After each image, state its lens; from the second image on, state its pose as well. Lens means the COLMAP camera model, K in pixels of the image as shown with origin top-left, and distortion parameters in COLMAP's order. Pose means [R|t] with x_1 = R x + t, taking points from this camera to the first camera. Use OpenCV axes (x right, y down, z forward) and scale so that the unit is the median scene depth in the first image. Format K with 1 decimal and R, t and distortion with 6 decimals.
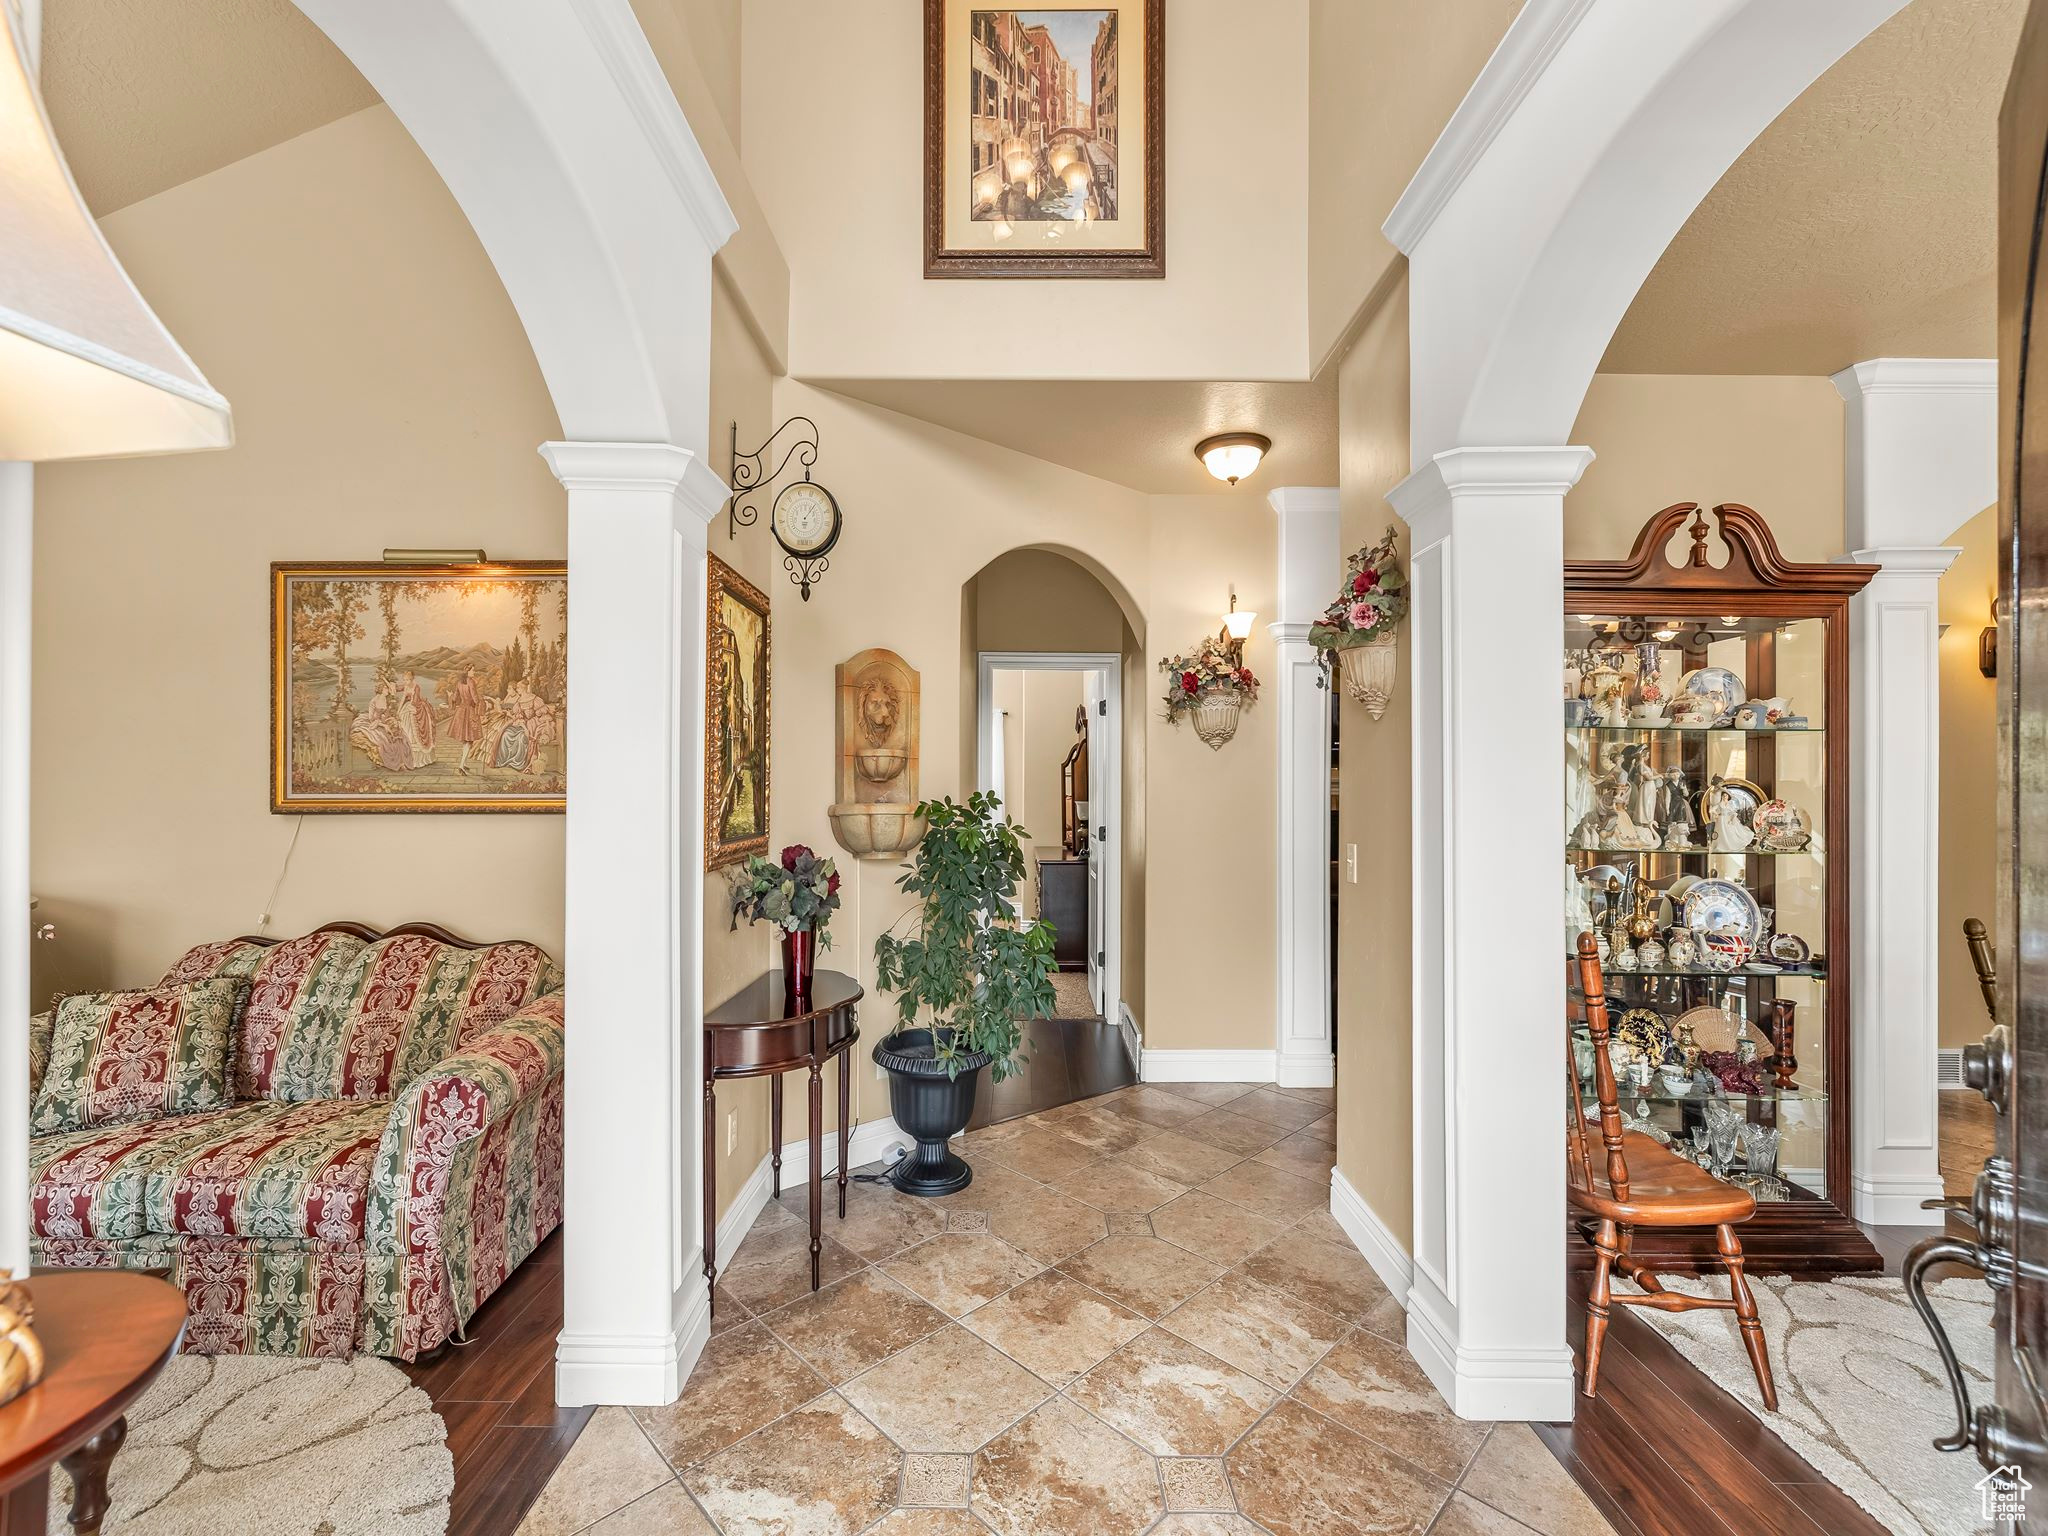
lens RADIAL K [[868.5, 0, 1023.3], [0, 868.5, 783.1], [0, 0, 1]] dist [0.002991, -0.000820]
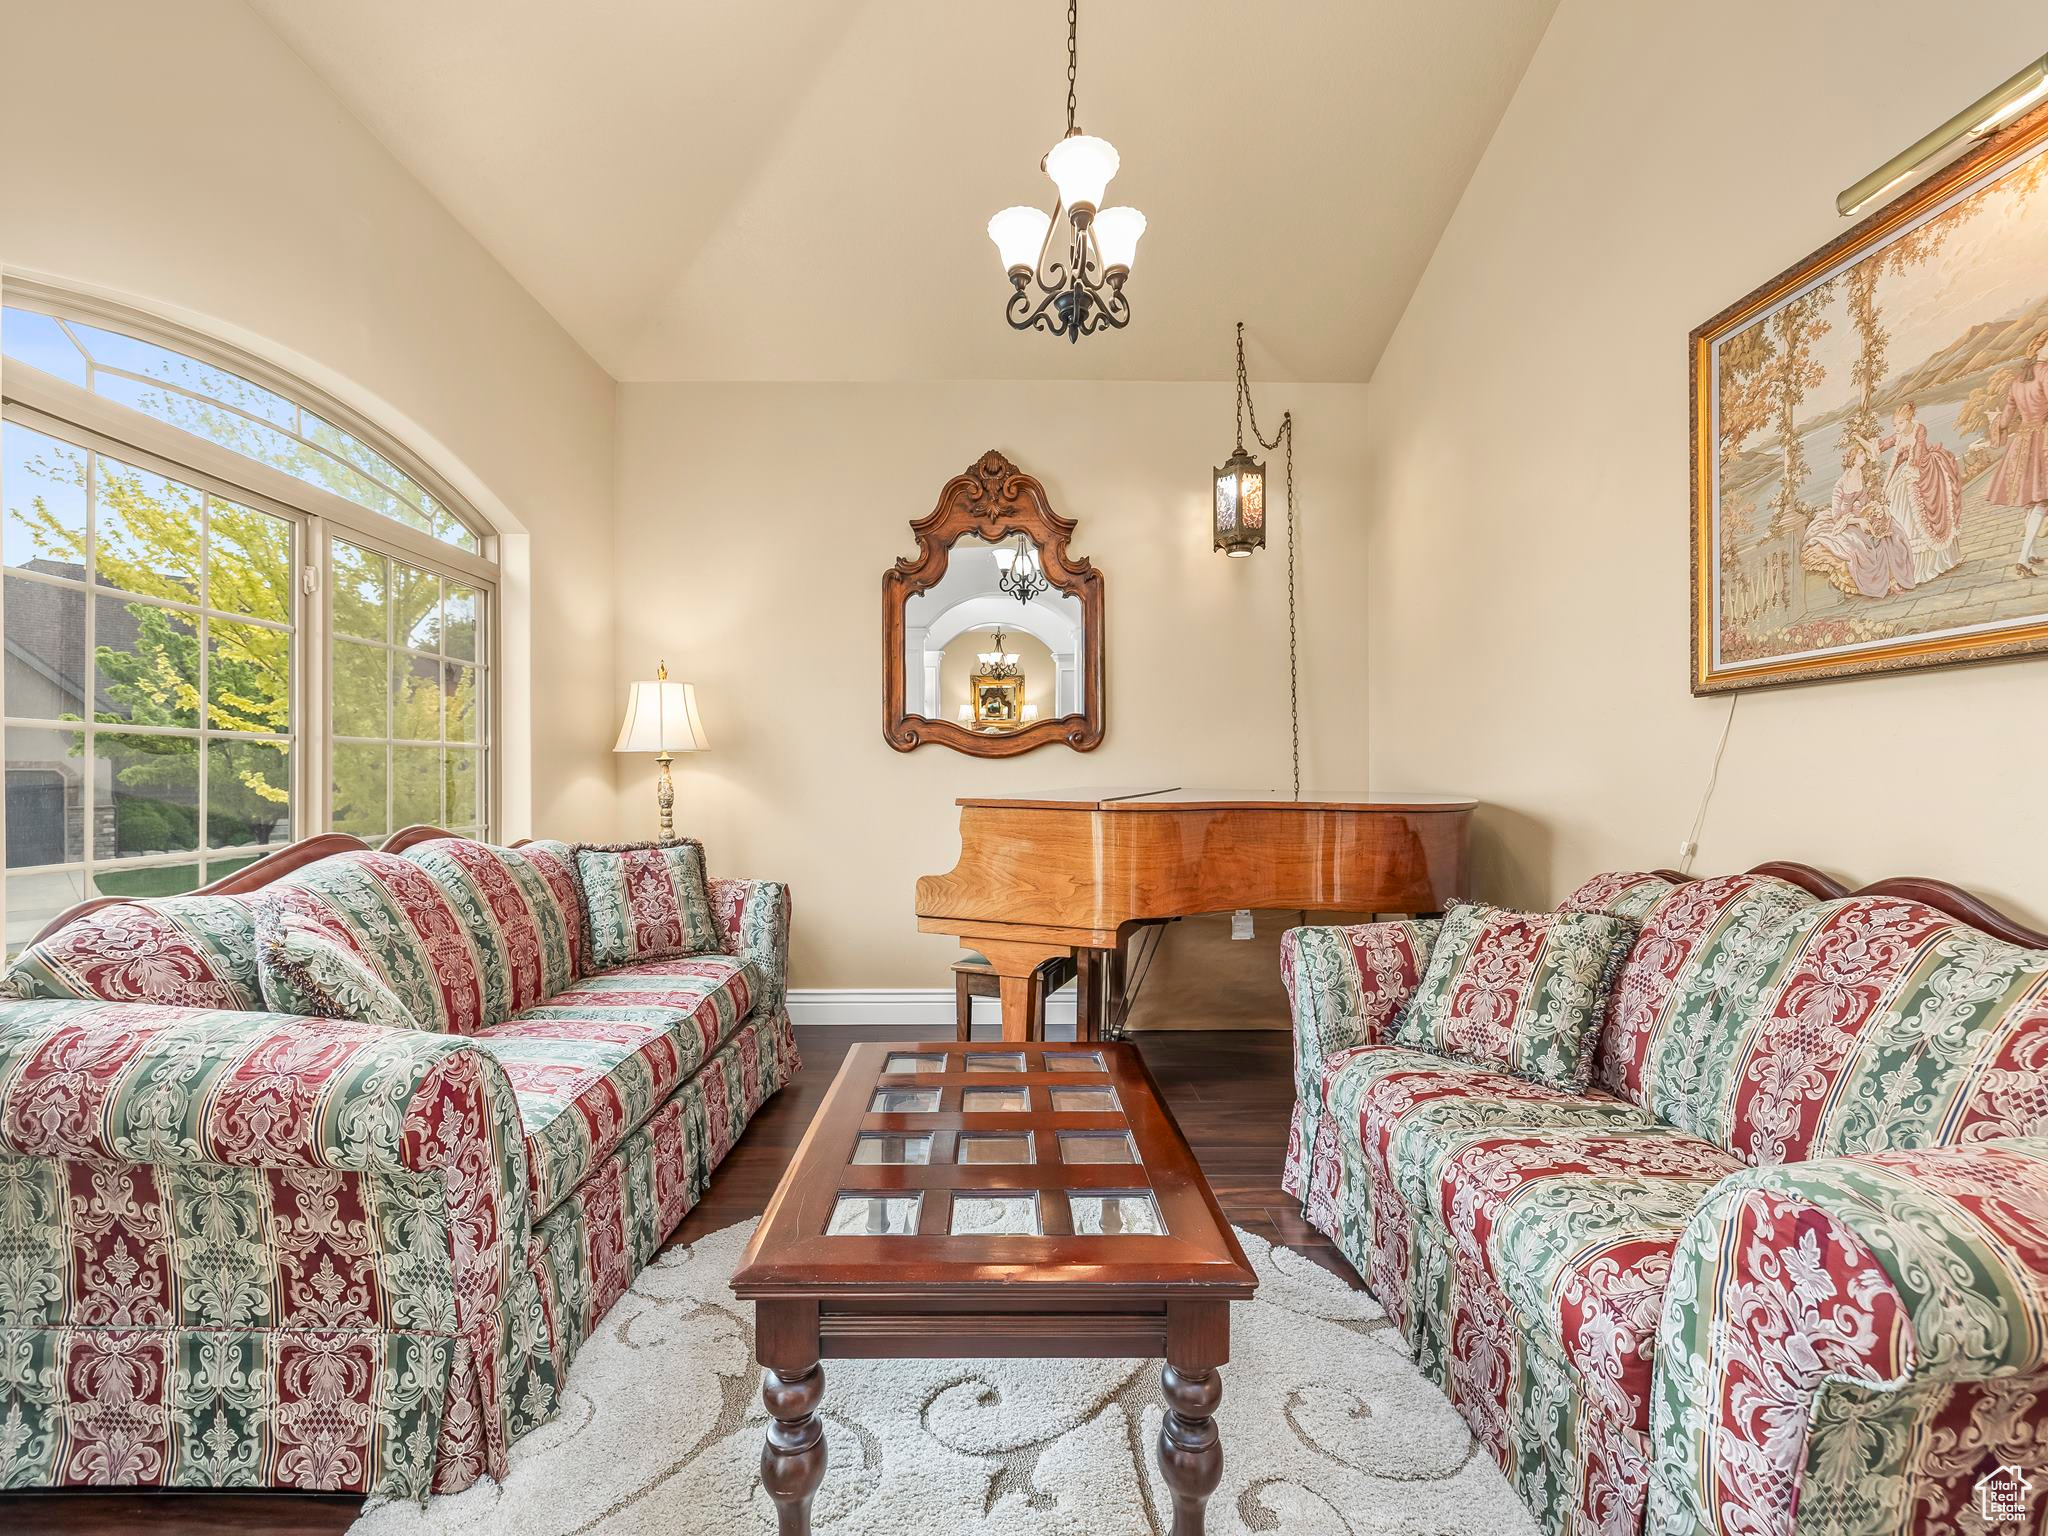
lens RADIAL K [[868.5, 0, 985.0], [0, 868.5, 776.0], [0, 0, 1]] dist [0.002991, -0.000820]
pose [[-0.003933, -0.001071, -0.999992, -0.196982], [0.008914, 0.999960, -0.001106, 0.106870], [0.999953, -0.008918, -0.003923, 0.500771]]
